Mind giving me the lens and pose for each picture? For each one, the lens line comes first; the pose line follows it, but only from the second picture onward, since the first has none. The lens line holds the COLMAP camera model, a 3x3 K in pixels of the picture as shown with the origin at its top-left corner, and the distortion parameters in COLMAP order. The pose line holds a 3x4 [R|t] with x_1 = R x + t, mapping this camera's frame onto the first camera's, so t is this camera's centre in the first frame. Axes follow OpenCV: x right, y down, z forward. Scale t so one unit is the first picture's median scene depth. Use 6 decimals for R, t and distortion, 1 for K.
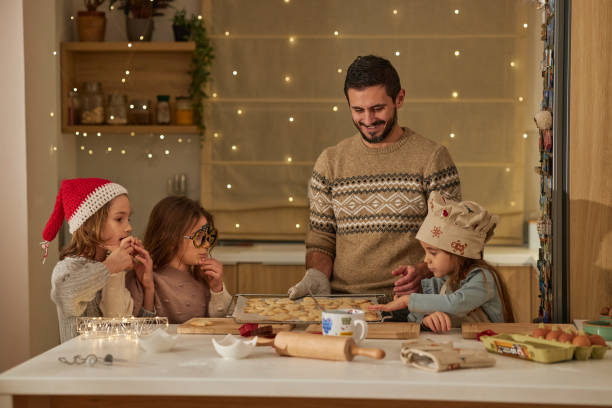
lens RADIAL K [[1456.8, 0, 298.2], [0, 1456.8, 196.7], [0, 0, 1]] dist [0.364542, 0.448999]
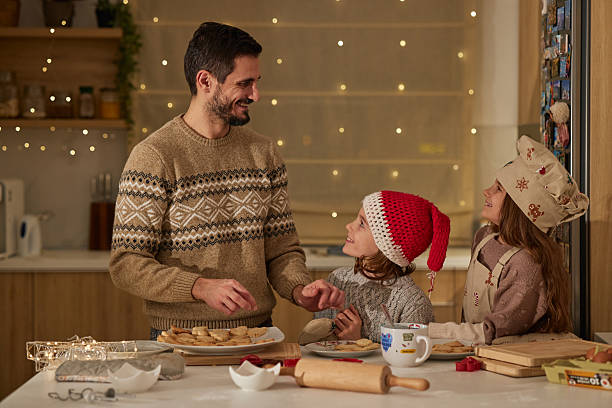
lens RADIAL K [[1452.3, 0, 306.0], [0, 1452.3, 204.0], [0, 0, 1]] dist [0.329749, 0.015436]
pose [[0.994415, -0.006063, 0.105364, -0.053591], [0.005279, 0.999956, 0.007719, -0.002349], [-0.105406, -0.007120, 0.994404, 0.076929]]
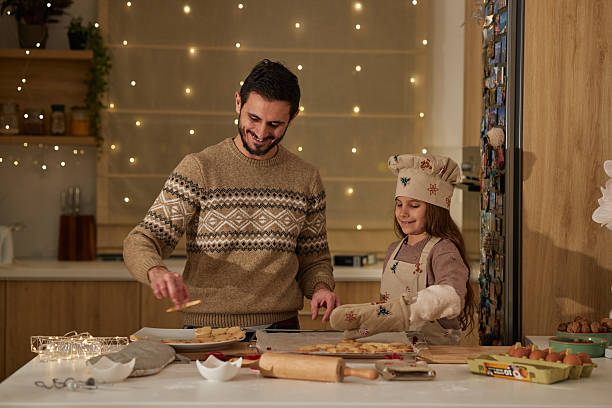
lens RADIAL K [[1452.3, 0, 306.0], [0, 1452.3, 204.0], [0, 0, 1]] dist [0.329749, 0.015436]
pose [[0.990991, 0.006137, 0.133790, -0.060399], [-0.005657, 0.999976, -0.003968, -0.001144], [-0.133811, 0.003175, 0.991002, 0.020609]]
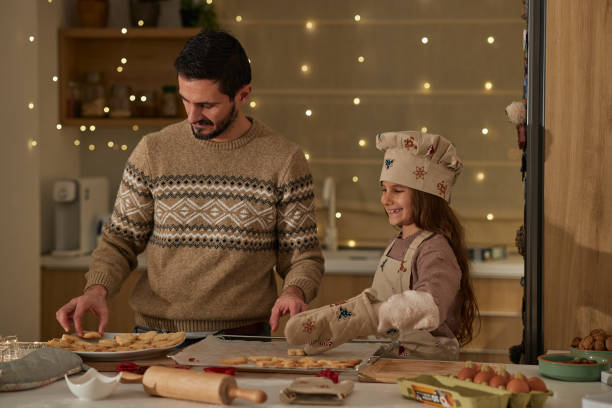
lens RADIAL K [[1452.3, 0, 306.0], [0, 1452.3, 204.0], [0, 0, 1]] dist [0.329749, 0.015436]
pose [[0.995870, 0.009586, -0.090285, 0.078376], [-0.008859, 0.999925, 0.008447, -0.003835], [0.090359, -0.007612, 0.995880, 0.096784]]
